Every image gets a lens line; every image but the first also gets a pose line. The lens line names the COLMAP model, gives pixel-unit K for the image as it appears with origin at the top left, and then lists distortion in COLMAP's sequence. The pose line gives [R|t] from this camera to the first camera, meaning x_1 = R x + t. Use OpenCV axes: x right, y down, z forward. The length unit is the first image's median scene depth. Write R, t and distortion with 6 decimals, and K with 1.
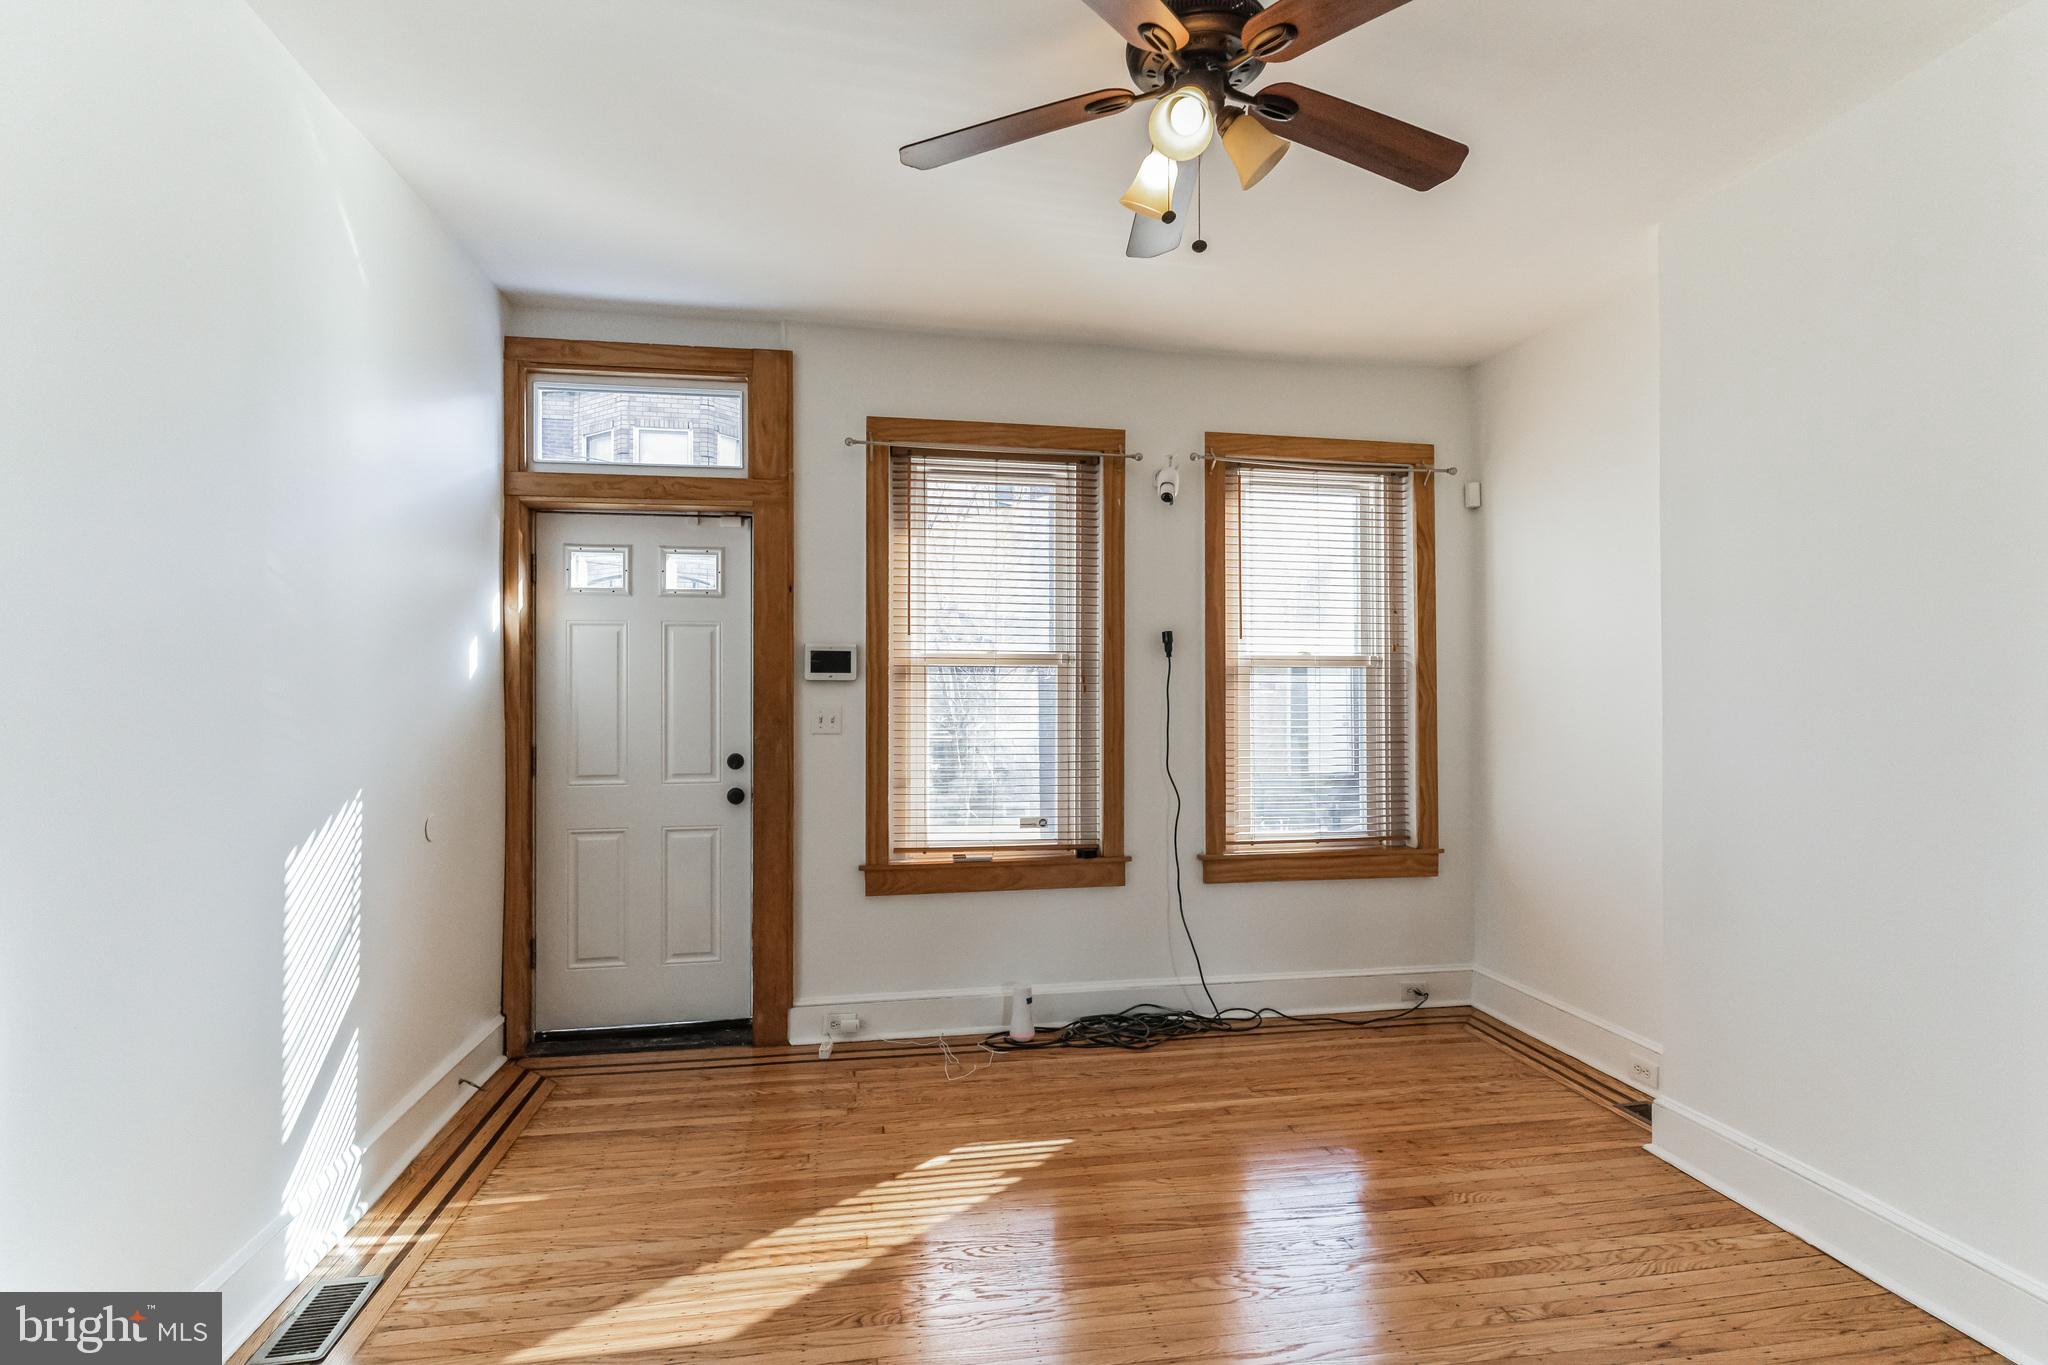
lens RADIAL K [[982.1, 0, 1030.7], [0, 982.1, 690.5], [0, 0, 1]] dist [-0.003606, 0.000401]
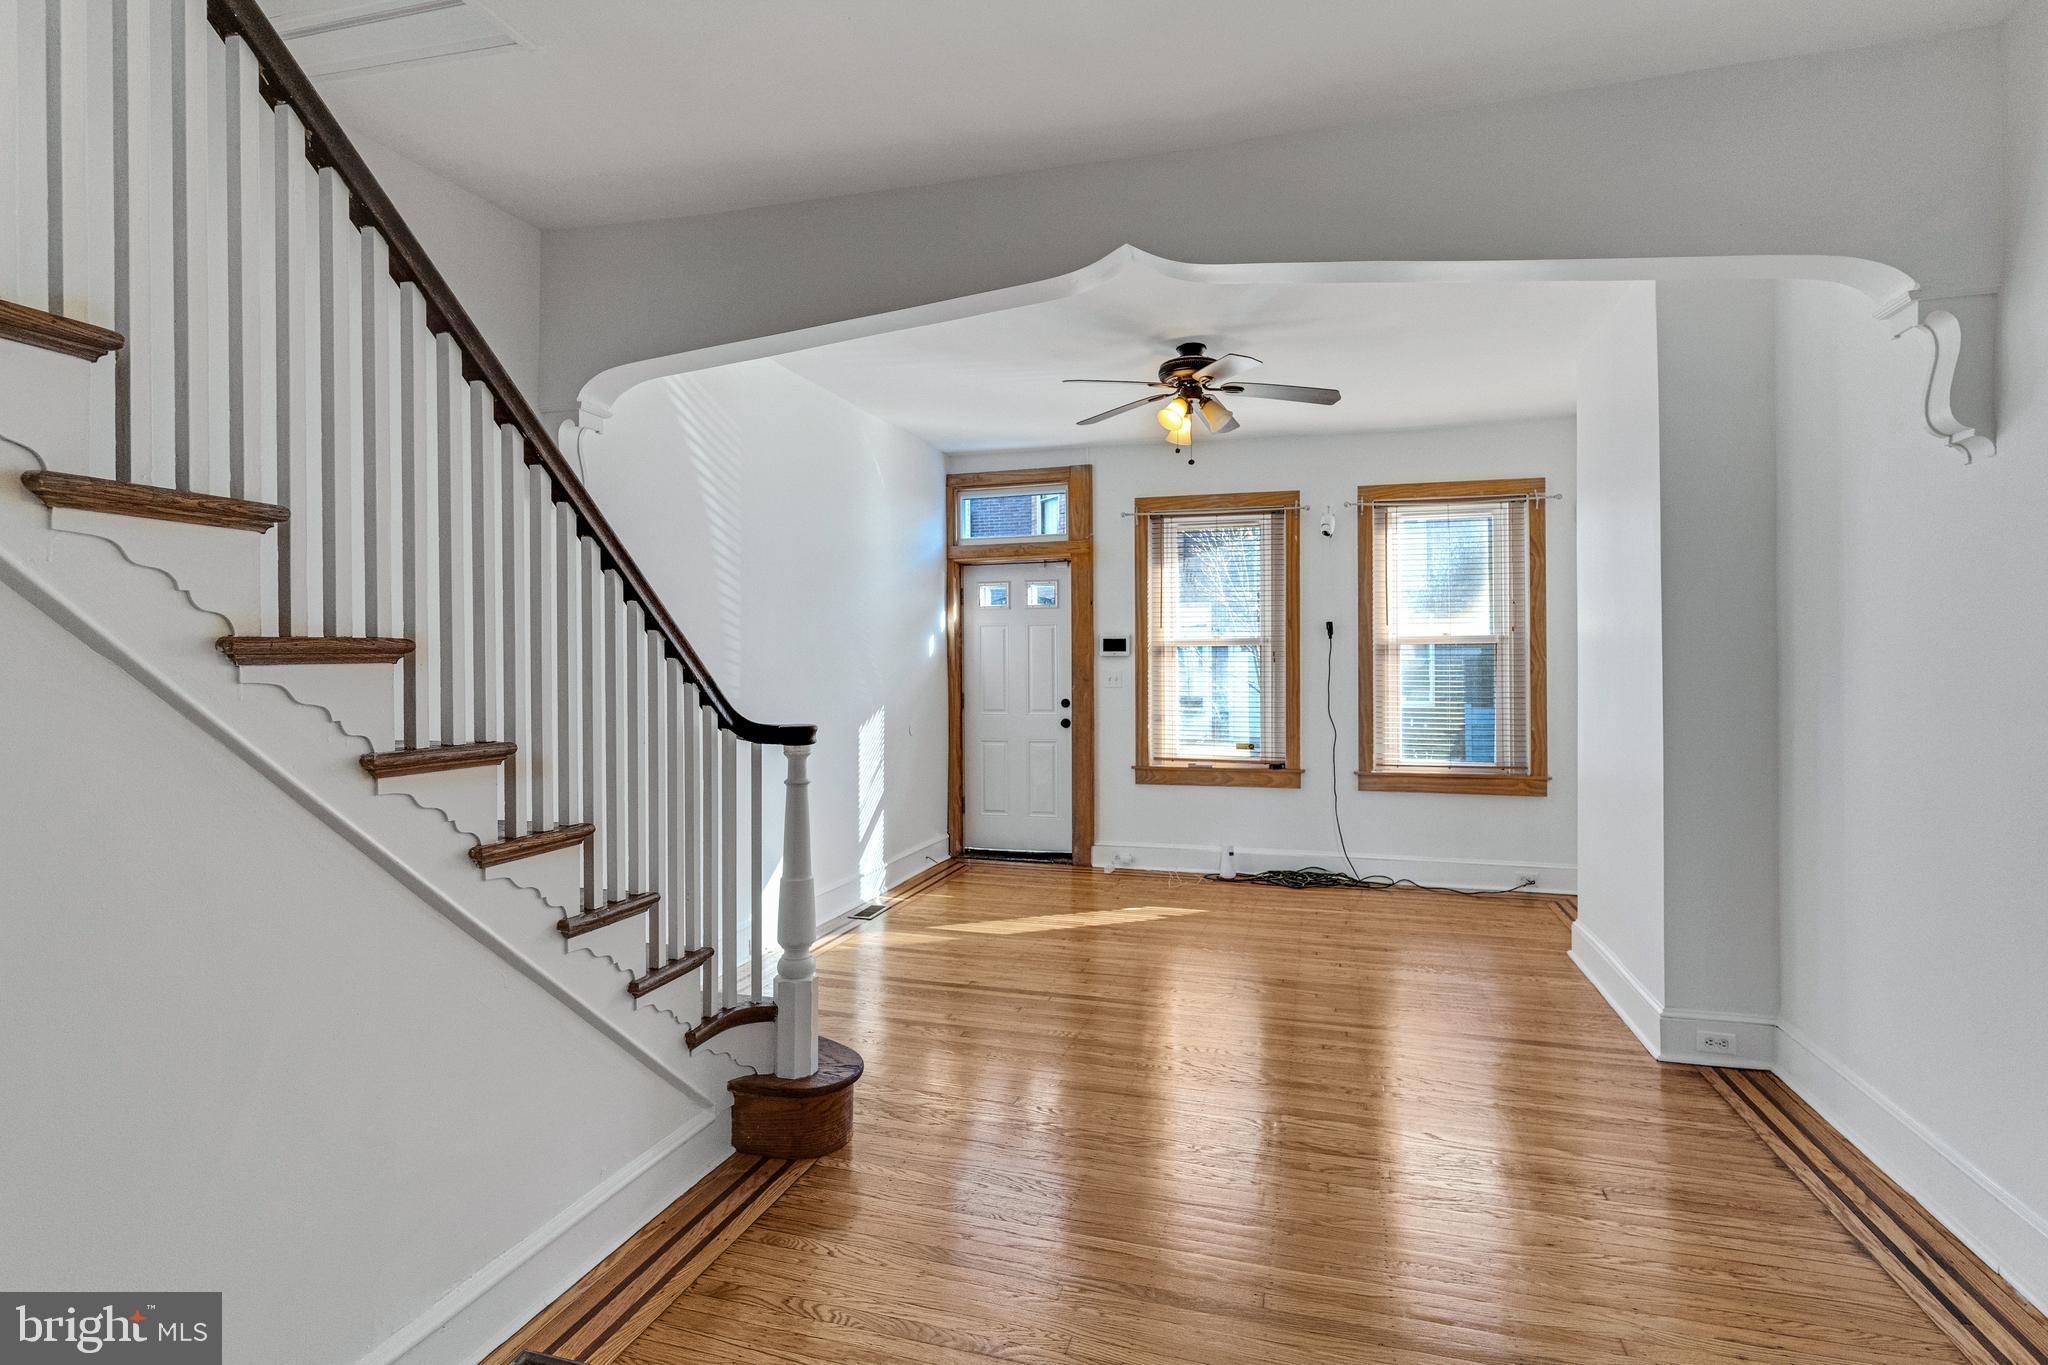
lens RADIAL K [[1023.3, 0, 1020.2], [0, 1023.3, 673.2], [0, 0, 1]] dist [0.001220, -0.000023]
pose [[0.891207, 0.001407, -0.453594, 0.447377], [0.005562, 0.999886, 0.014028, -0.006455], [0.453562, -0.015025, 0.891098, -0.643312]]
